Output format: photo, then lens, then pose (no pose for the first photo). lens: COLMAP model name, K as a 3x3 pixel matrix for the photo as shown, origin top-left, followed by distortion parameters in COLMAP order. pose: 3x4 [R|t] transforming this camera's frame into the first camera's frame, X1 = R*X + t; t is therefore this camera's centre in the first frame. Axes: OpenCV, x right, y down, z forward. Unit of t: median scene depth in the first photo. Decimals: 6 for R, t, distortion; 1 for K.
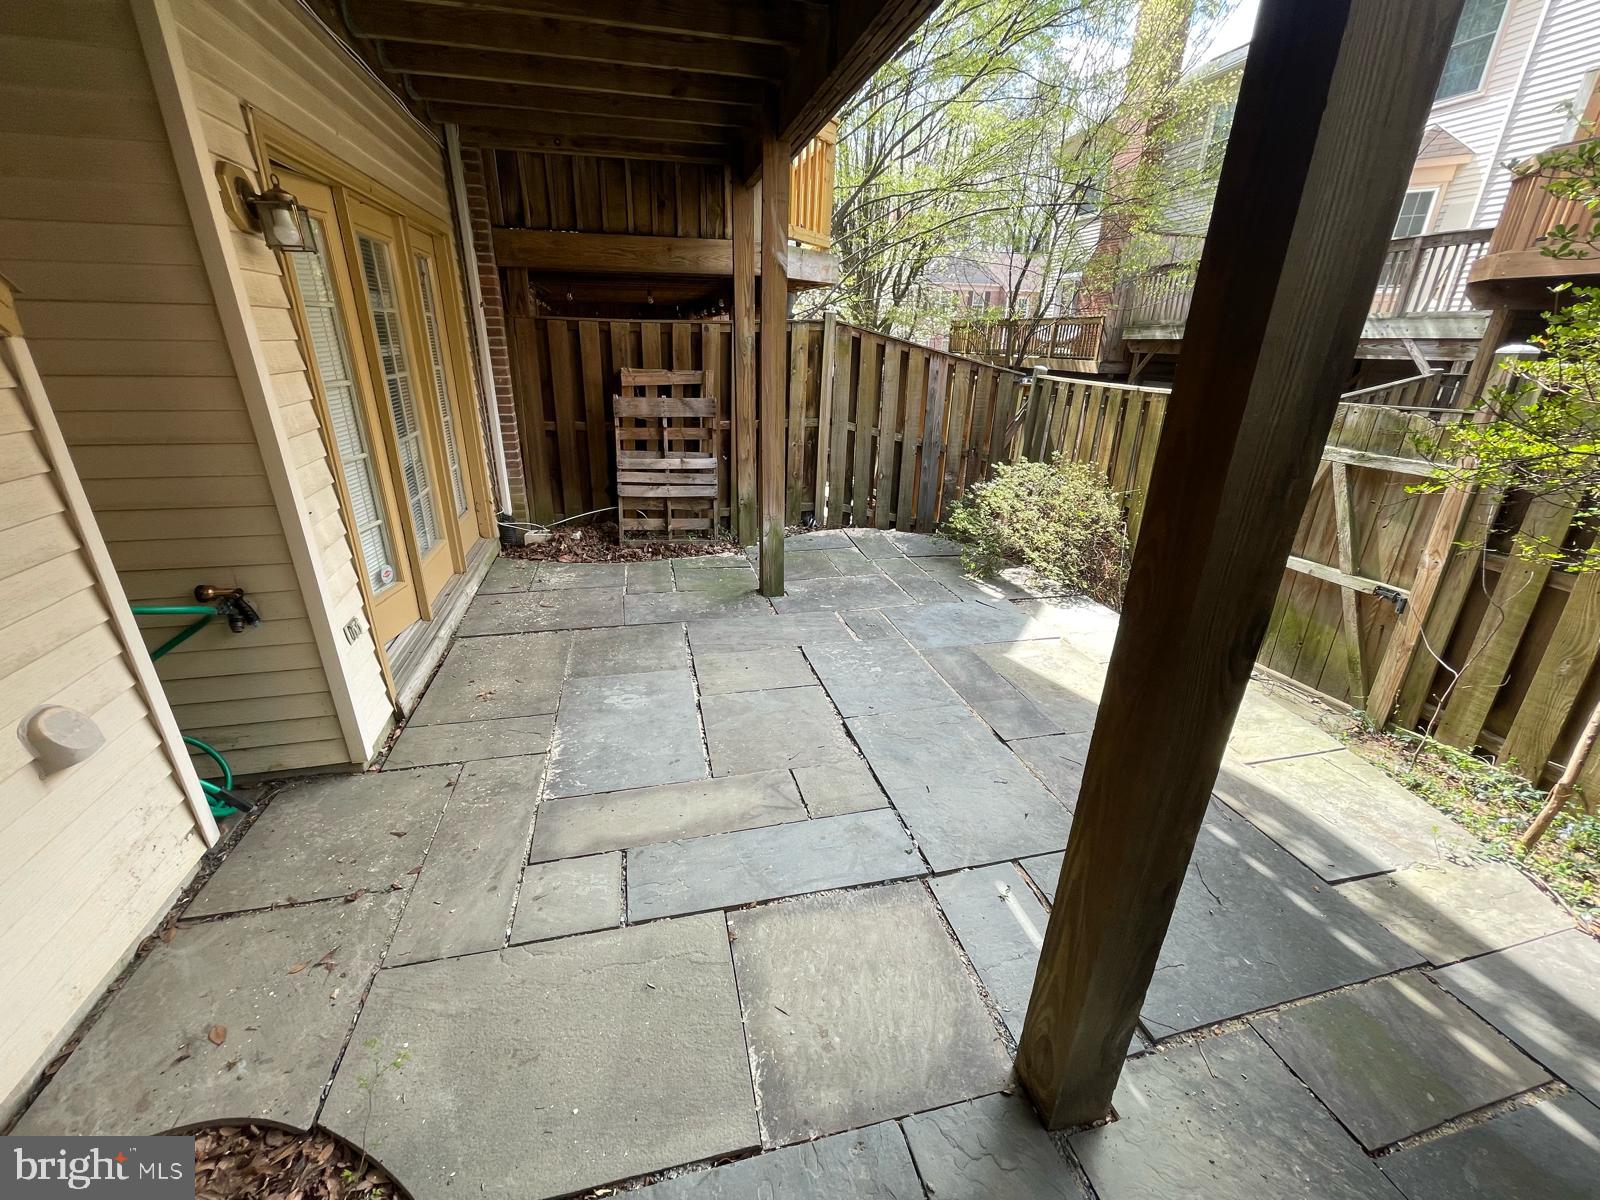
lens RADIAL K [[647.3, 0, 794.6], [0, 647.3, 600.8], [0, 0, 1]] dist [-0.000995, -0.000151]
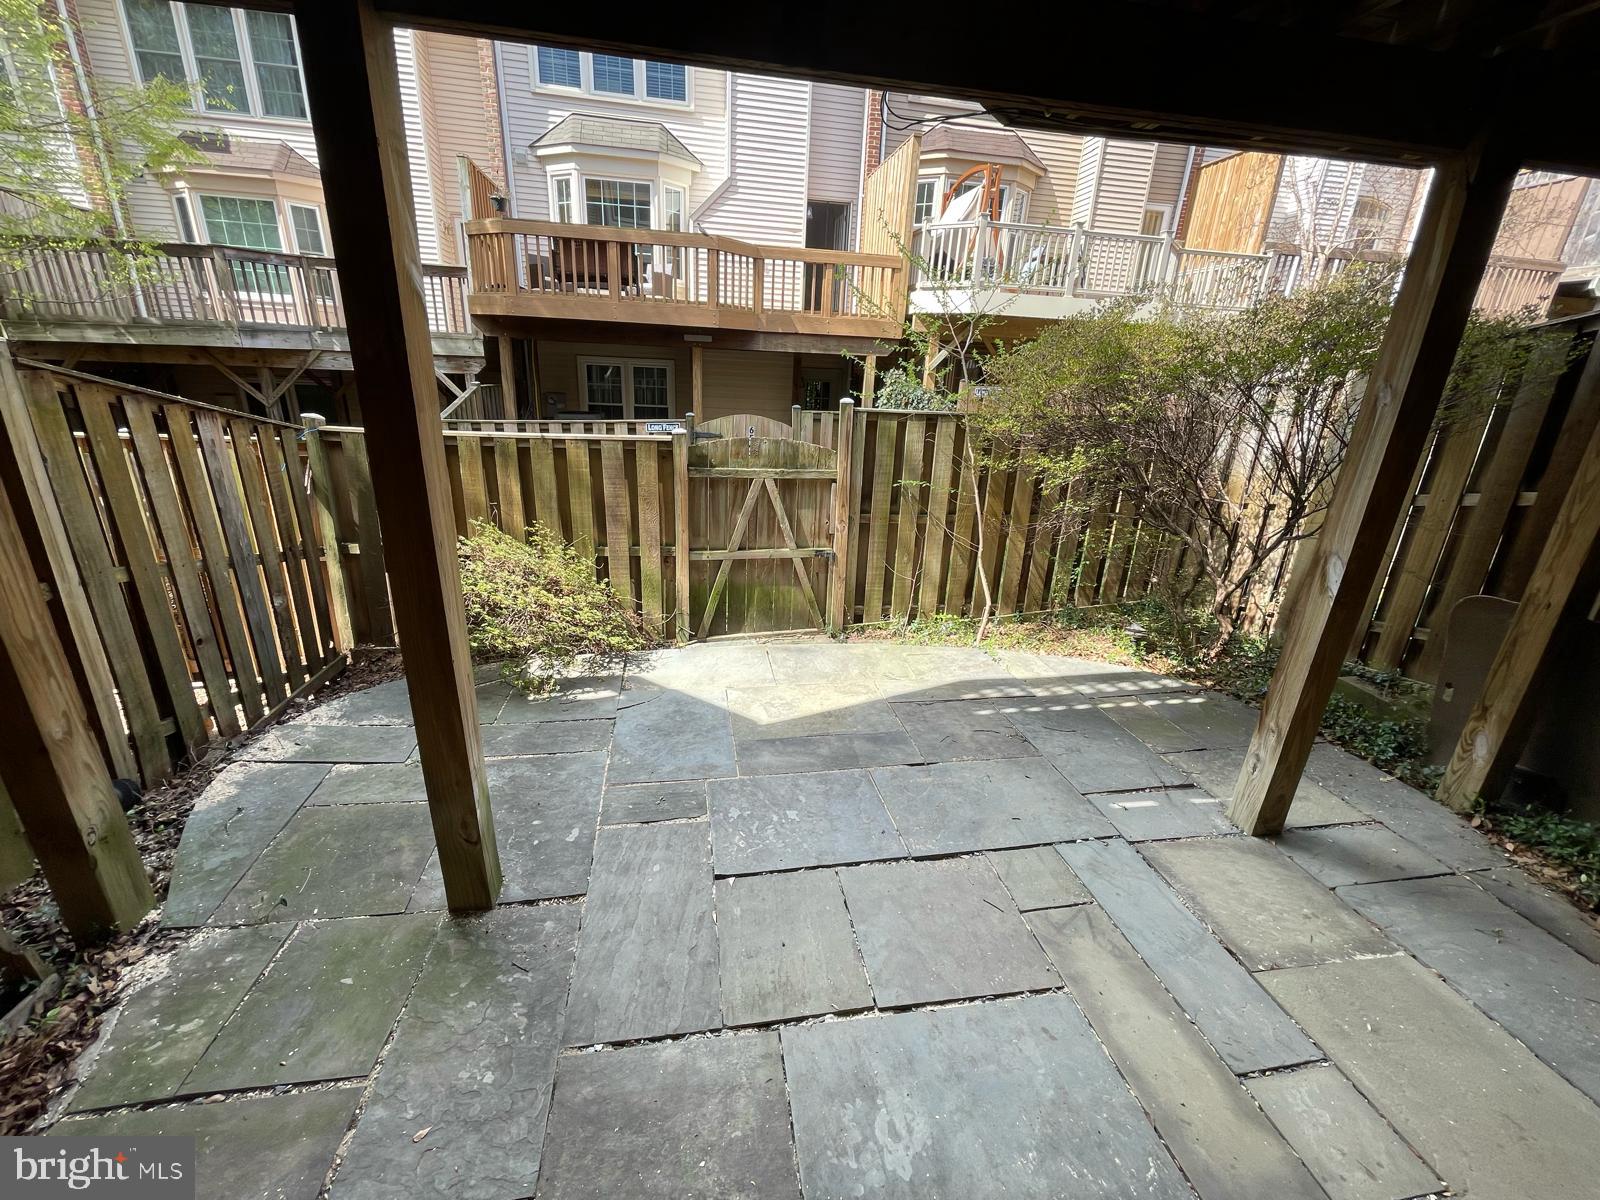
lens RADIAL K [[647.3, 0, 795.5], [0, 647.3, 587.8], [0, 0, 1]] dist [-0.000995, -0.000151]
pose [[0.069584, -0.339818, 0.937914, -0.555723], [0.333691, 0.893961, 0.299137, -0.402510], [-0.940111, 0.292159, 0.175600, 0.761440]]
